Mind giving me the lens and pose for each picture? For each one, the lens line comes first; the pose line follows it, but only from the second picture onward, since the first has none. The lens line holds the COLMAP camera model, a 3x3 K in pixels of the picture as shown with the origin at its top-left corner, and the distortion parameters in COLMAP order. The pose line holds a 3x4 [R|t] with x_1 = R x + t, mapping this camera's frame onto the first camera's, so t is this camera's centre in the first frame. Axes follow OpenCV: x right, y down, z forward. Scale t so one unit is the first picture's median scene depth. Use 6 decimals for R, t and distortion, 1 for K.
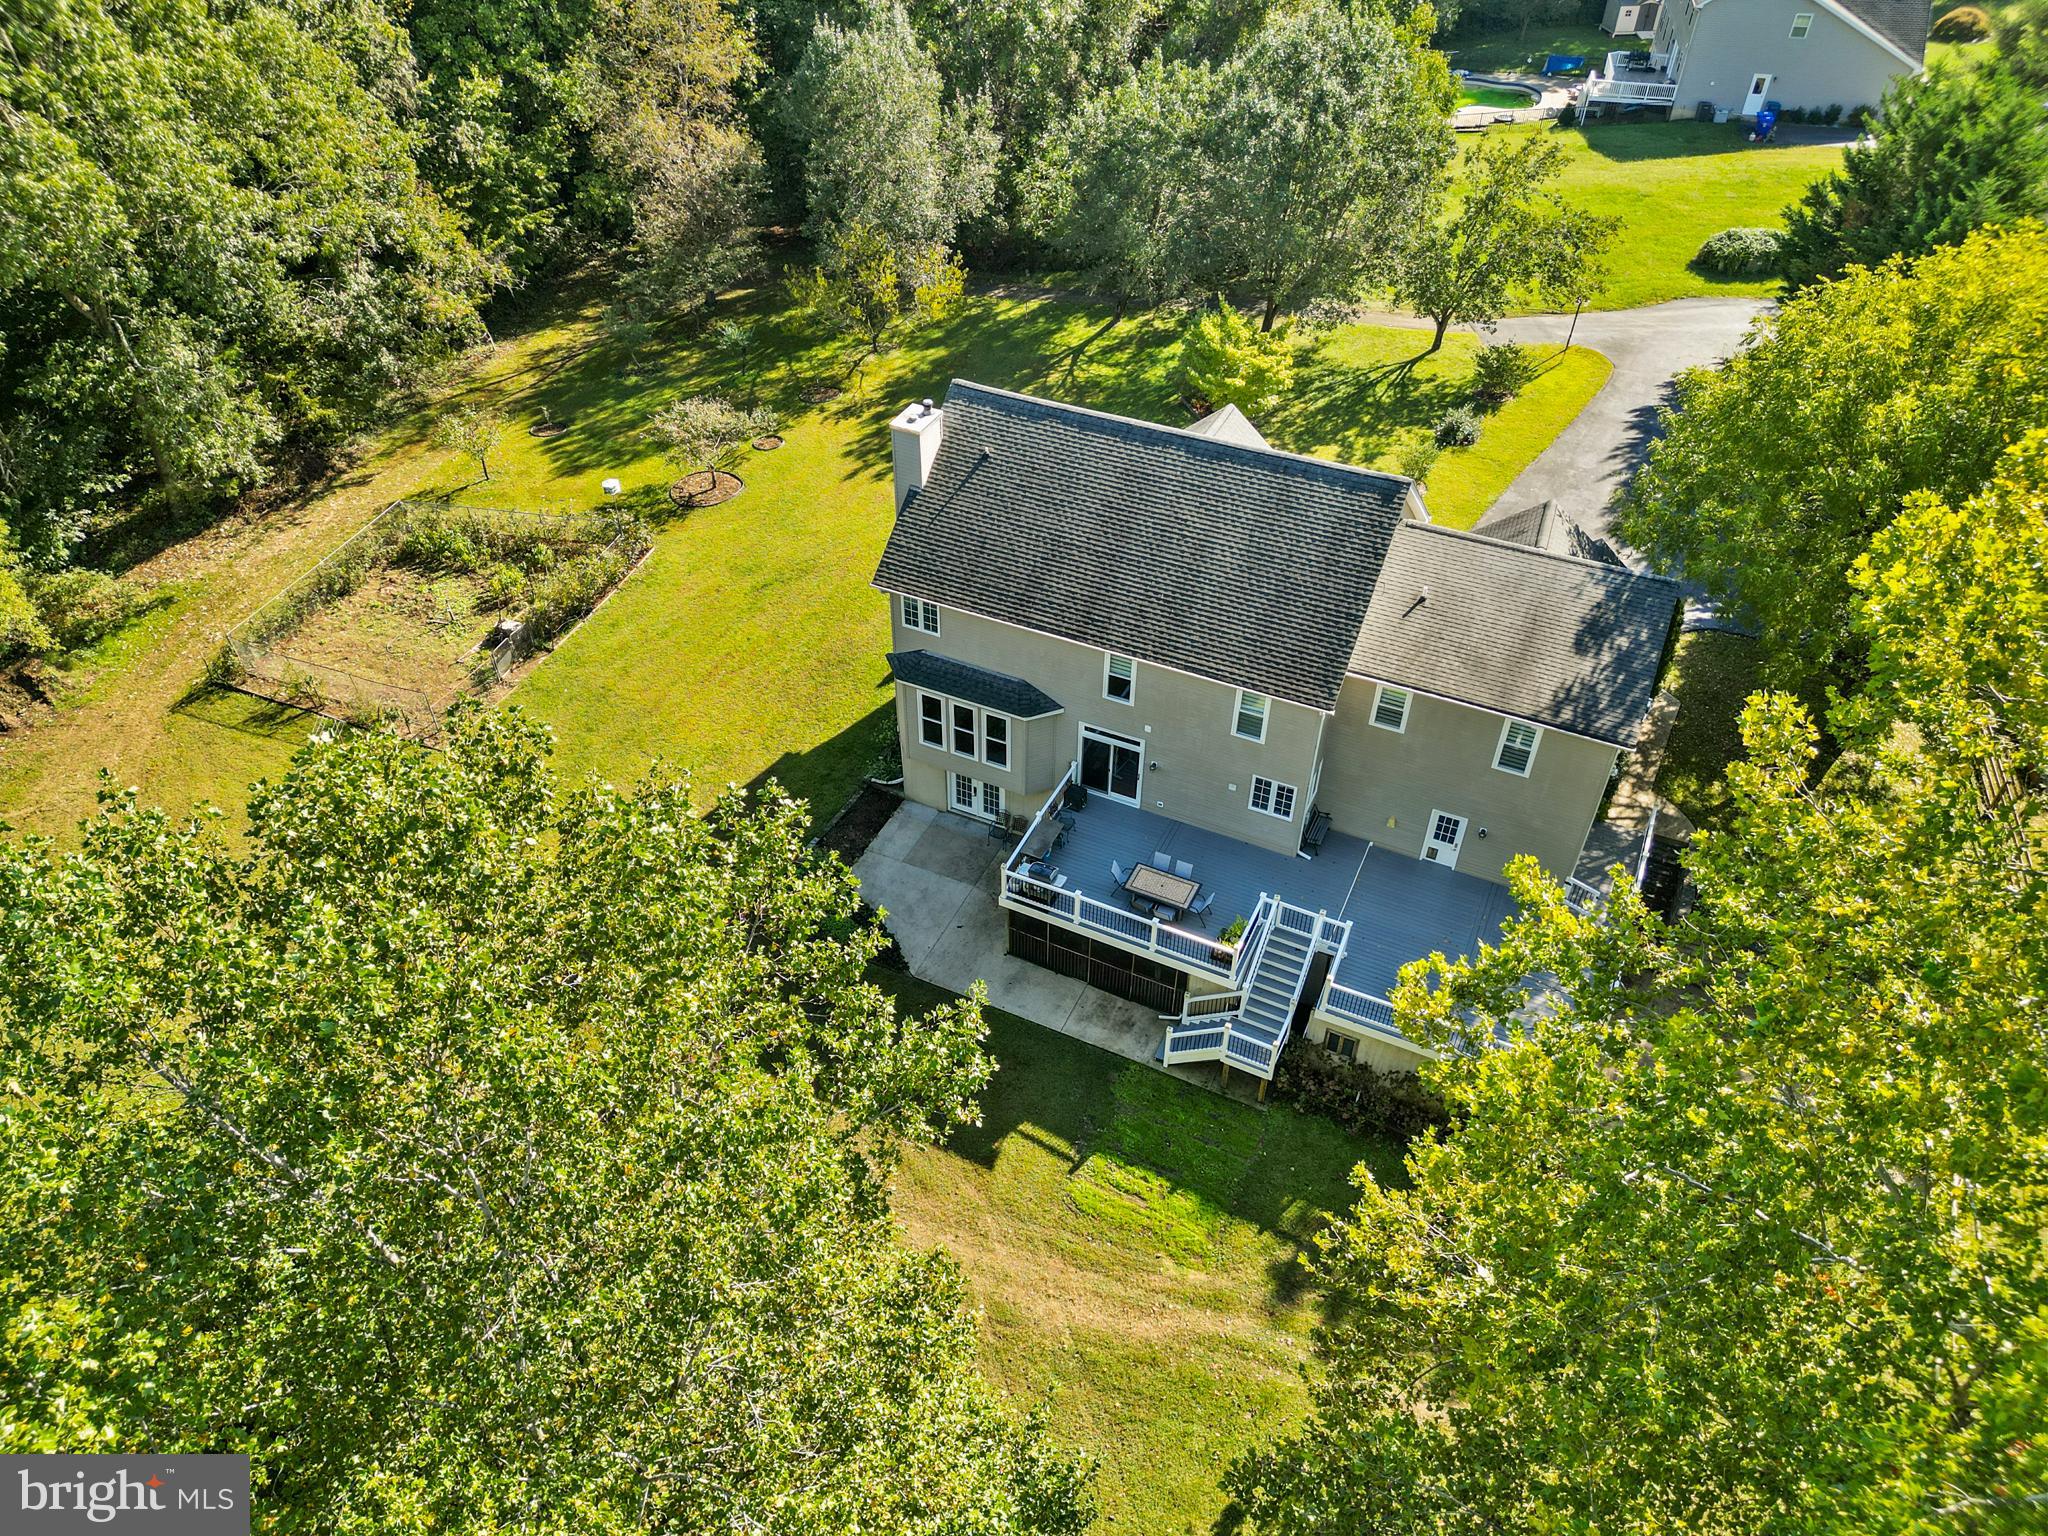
lens RADIAL K [[1485.9, 0, 992.6], [0, 1485.9, 778.2], [0, 0, 1]] dist [0.062655, -0.035936]
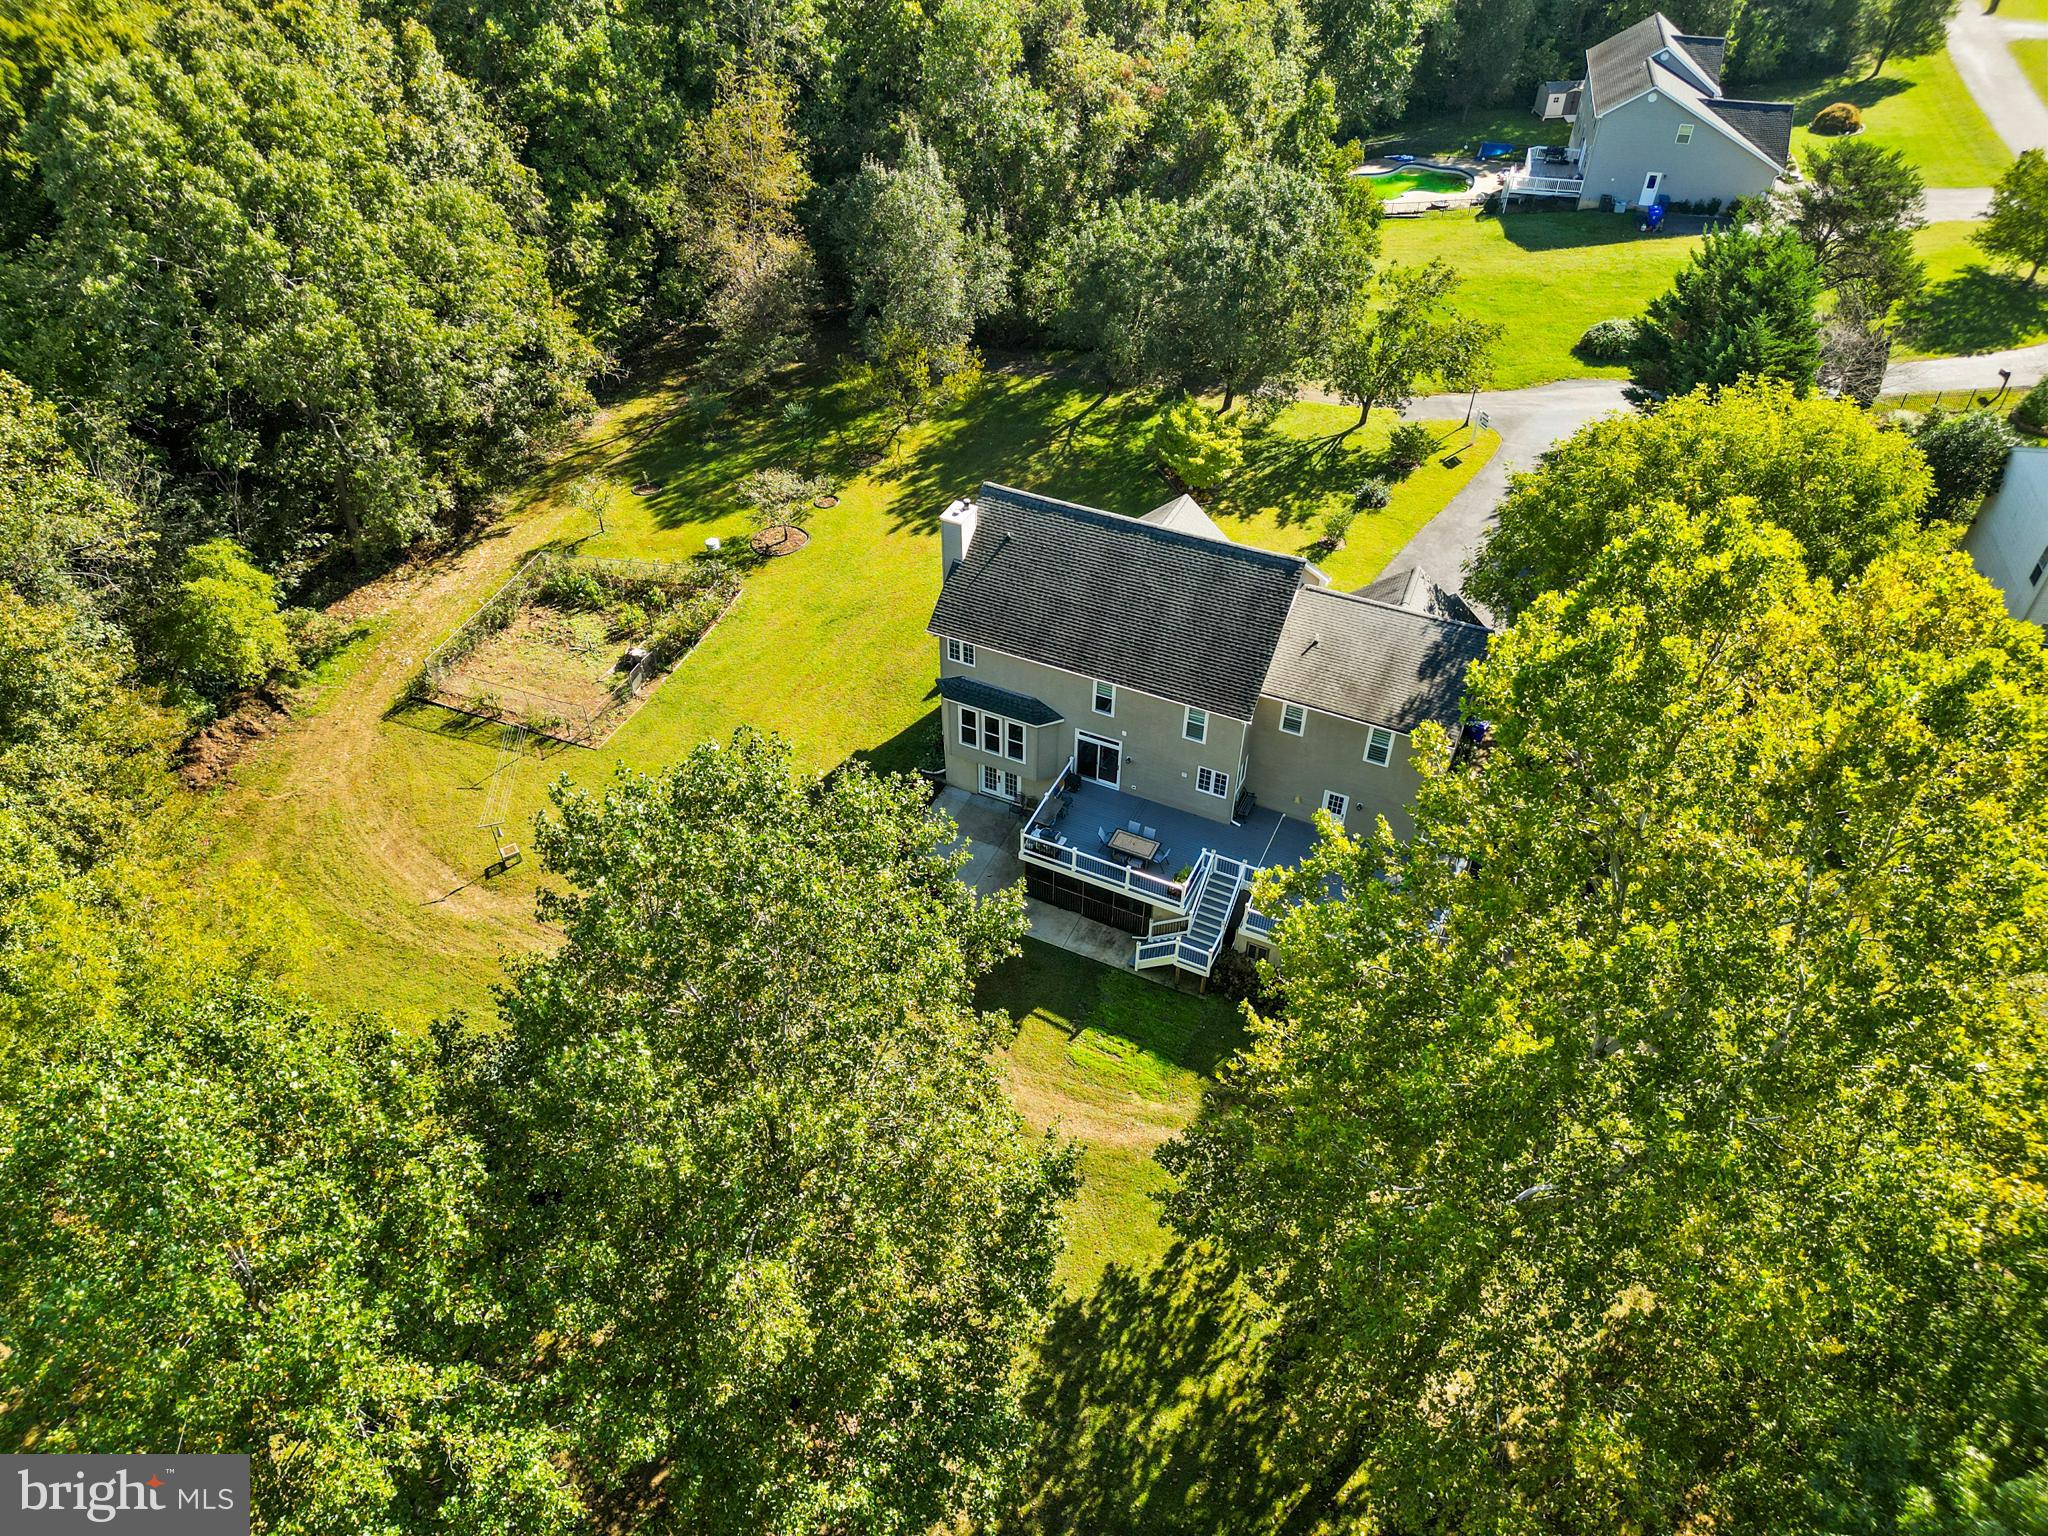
lens RADIAL K [[1485.9, 0, 992.6], [0, 1485.9, 778.2], [0, 0, 1]] dist [0.062655, -0.035936]
pose [[0.999997, -0.001983, 0.001339, -0.014370], [0.001978, 0.999990, 0.004059, 0.002115], [-0.001347, -0.004057, 0.999991, -0.265447]]
